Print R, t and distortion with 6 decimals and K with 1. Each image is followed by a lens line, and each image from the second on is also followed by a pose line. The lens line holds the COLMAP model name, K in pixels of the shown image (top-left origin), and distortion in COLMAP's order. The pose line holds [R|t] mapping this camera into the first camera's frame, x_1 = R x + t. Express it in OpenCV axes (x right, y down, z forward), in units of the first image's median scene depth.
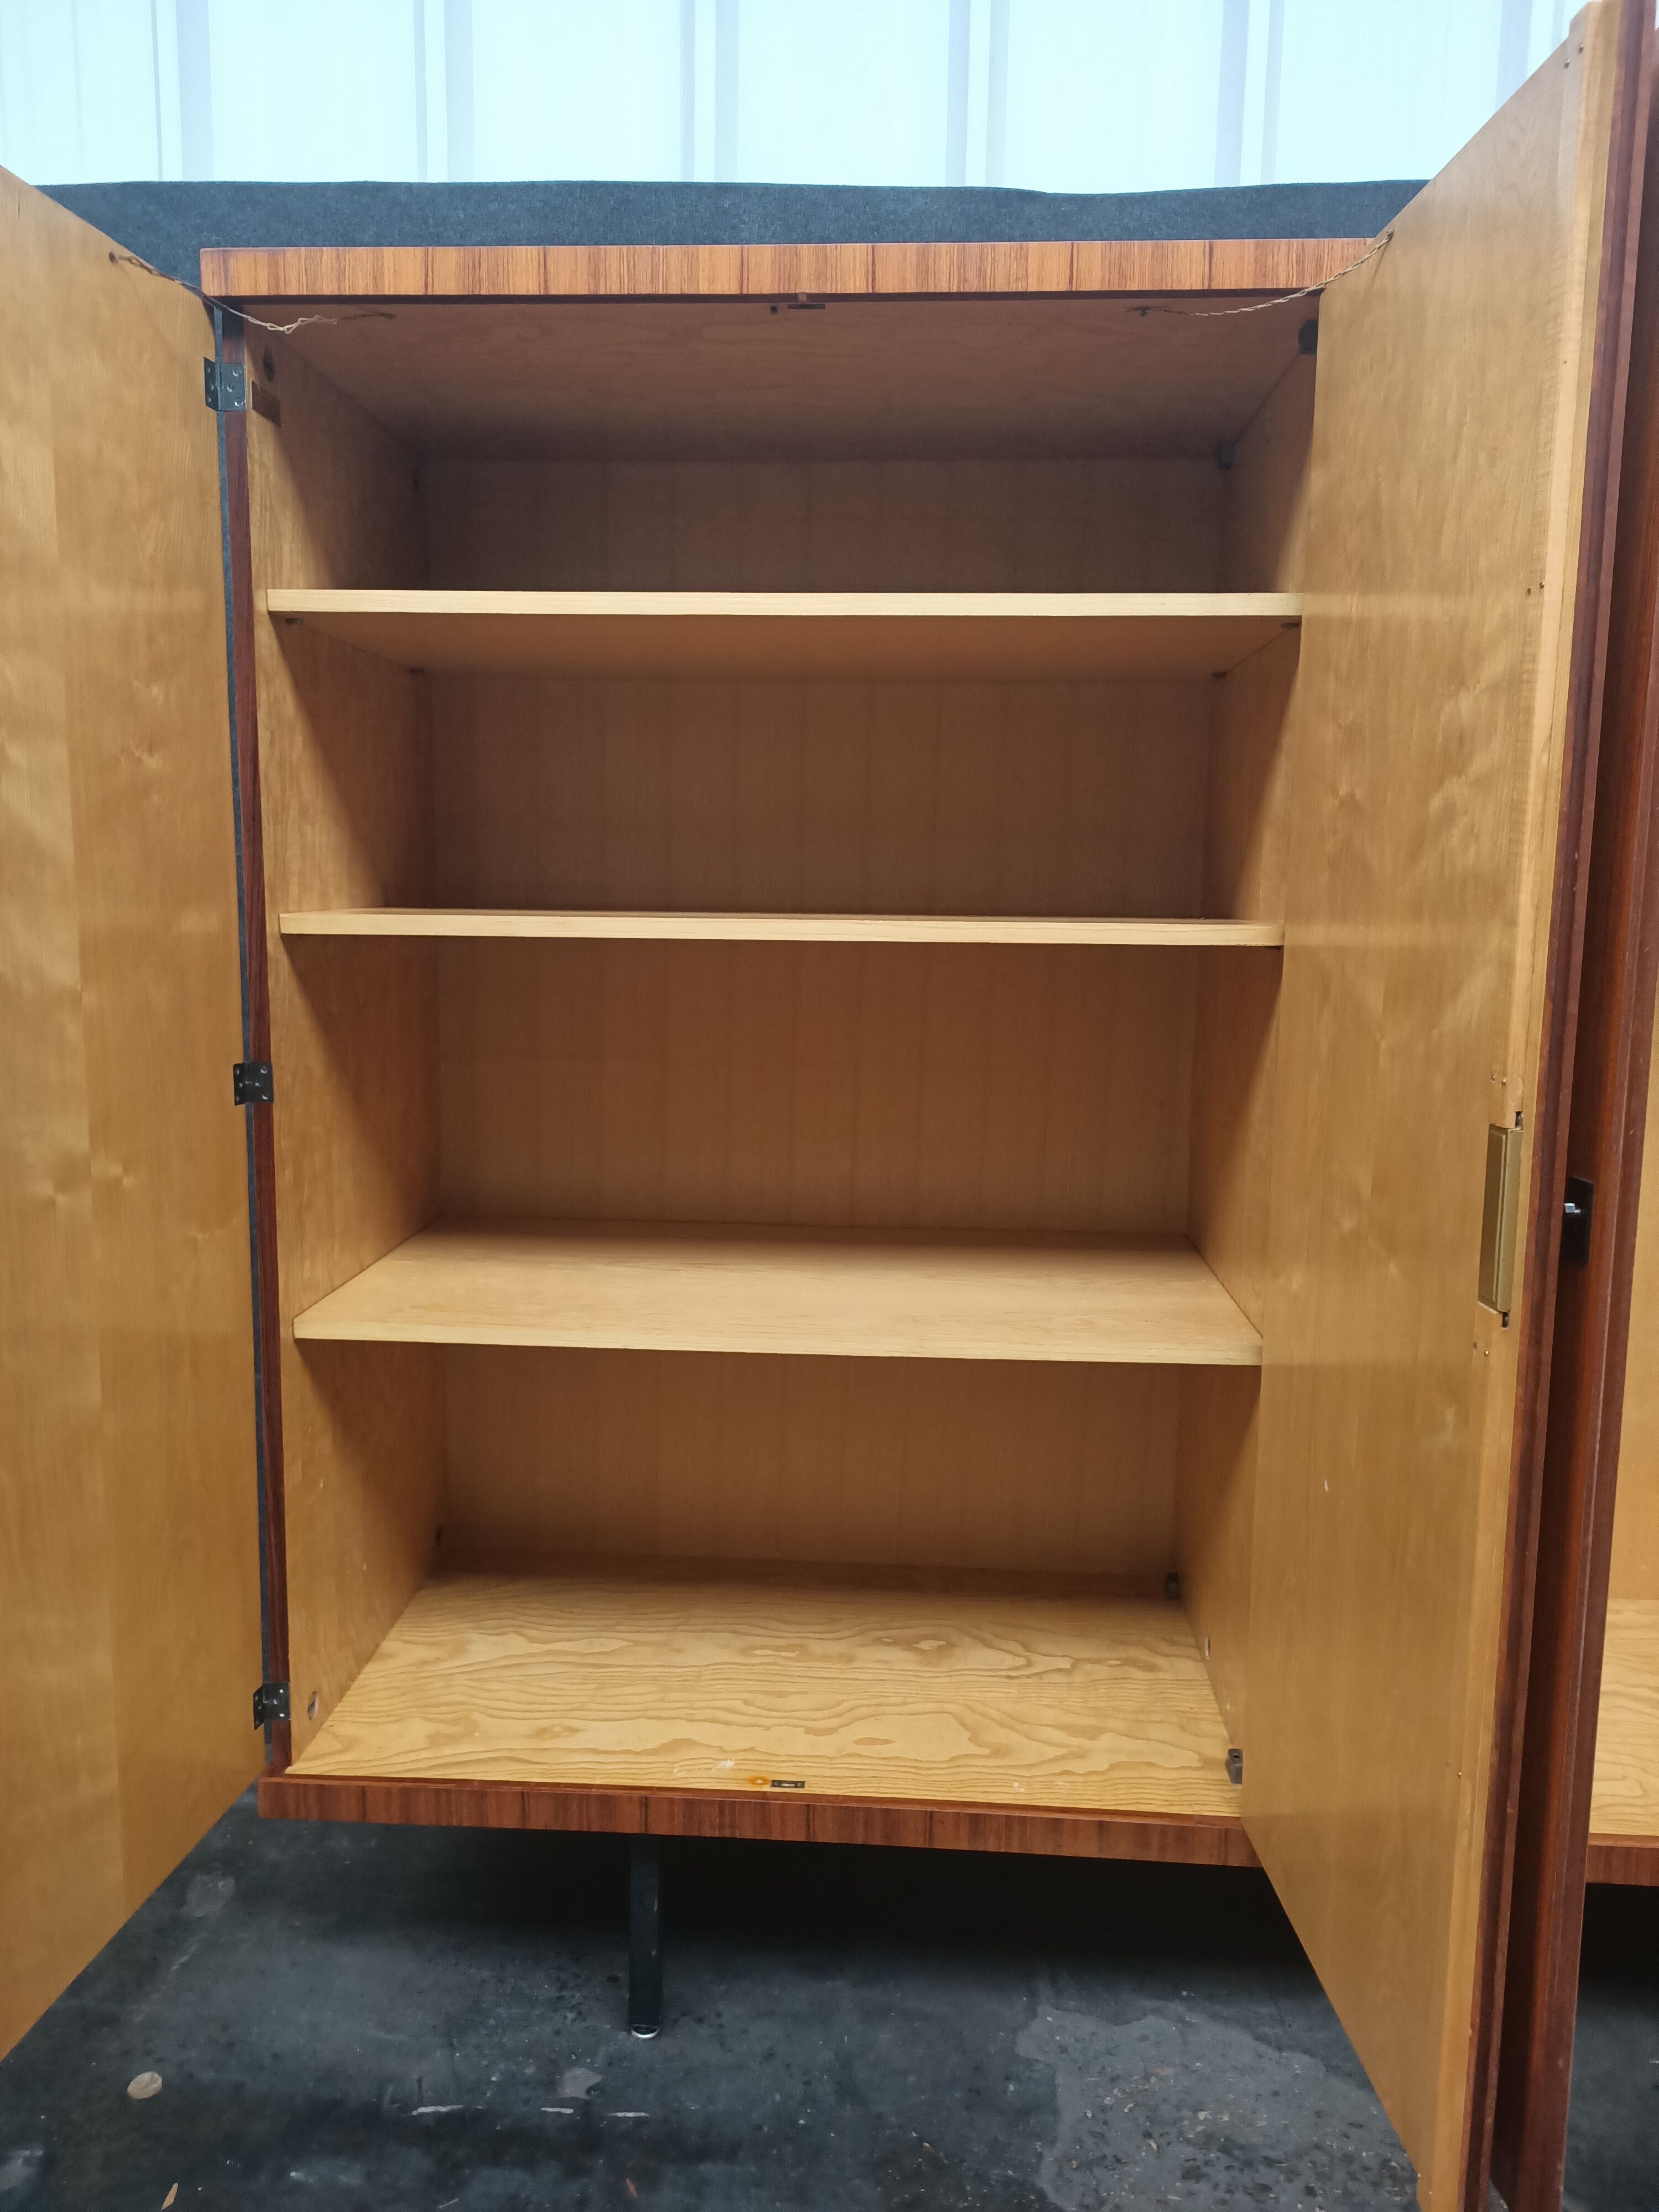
lens RADIAL K [[1640.5, 0, 833.2], [0, 1640.5, 1089.8], [0, 0, 1]] dist [0.060511, -0.074357]
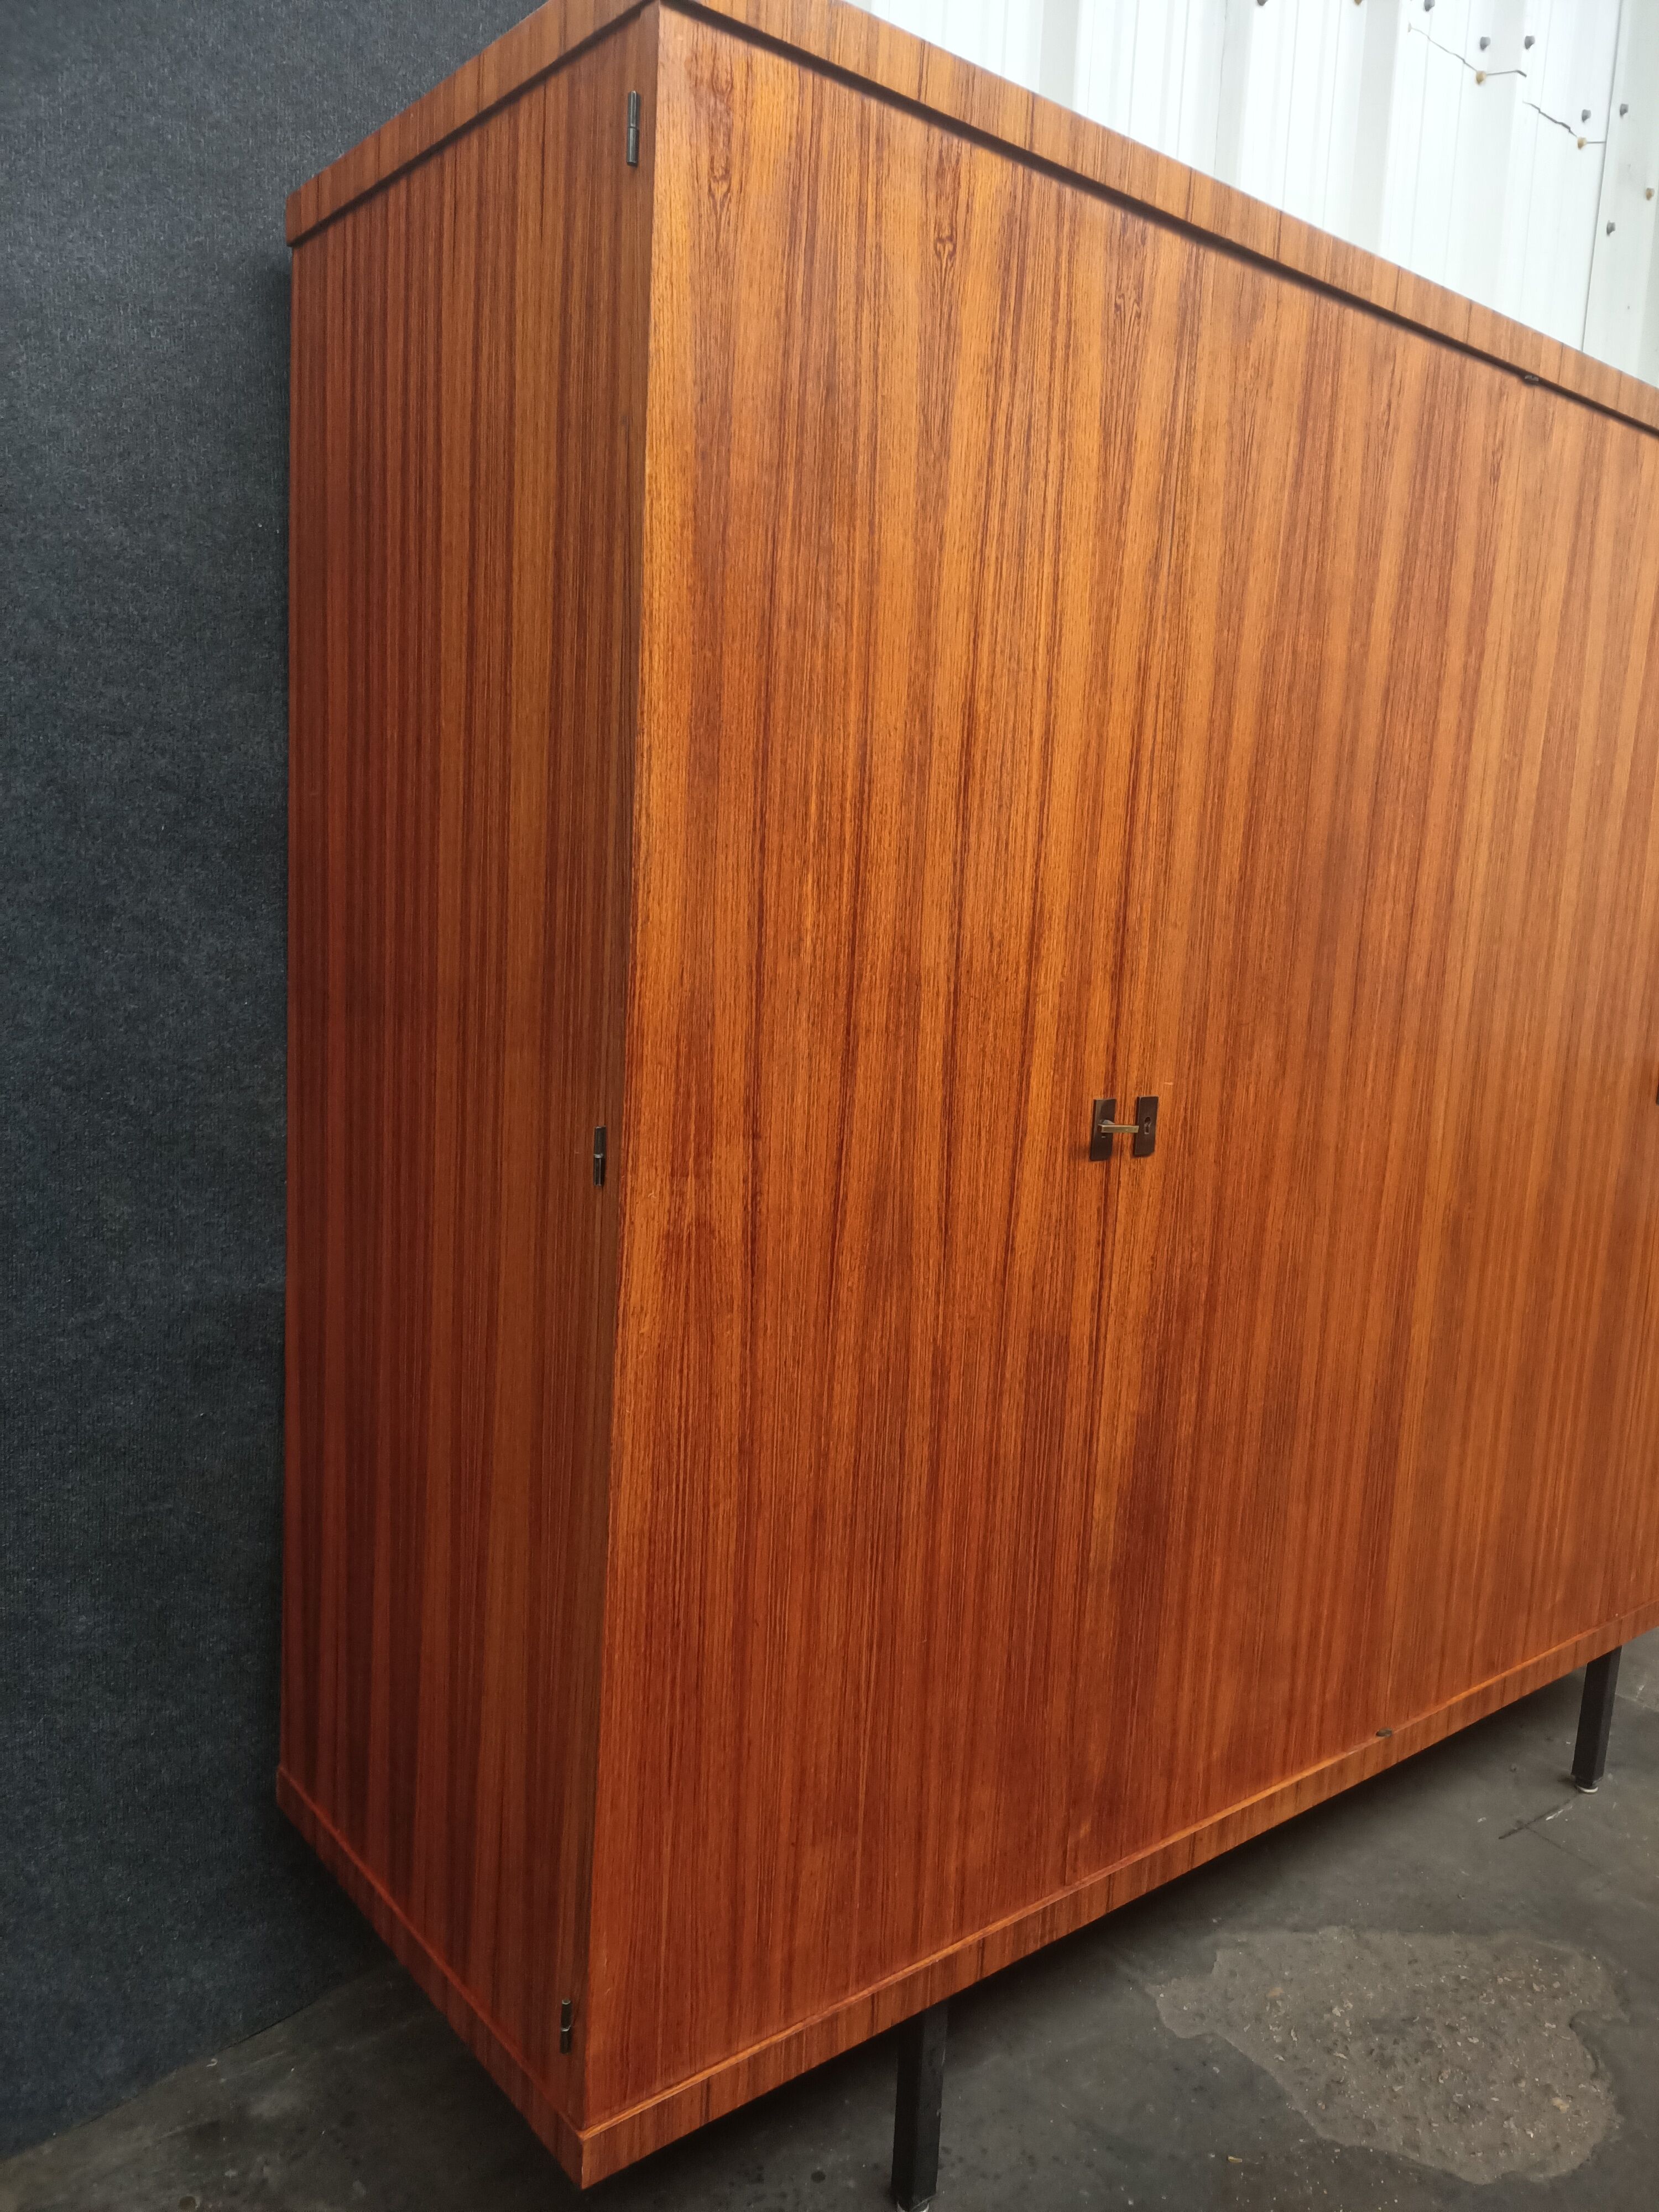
lens RADIAL K [[1640.5, 0, 833.2], [0, 1640.5, 1089.8], [0, 0, 1]] dist [0.060511, -0.074357]
pose [[0.741357, -0.065969, 0.667861, -0.715655], [0.045145, 0.997805, 0.048447, -0.060213], [-0.669591, -0.005766, 0.742708, 0.407341]]
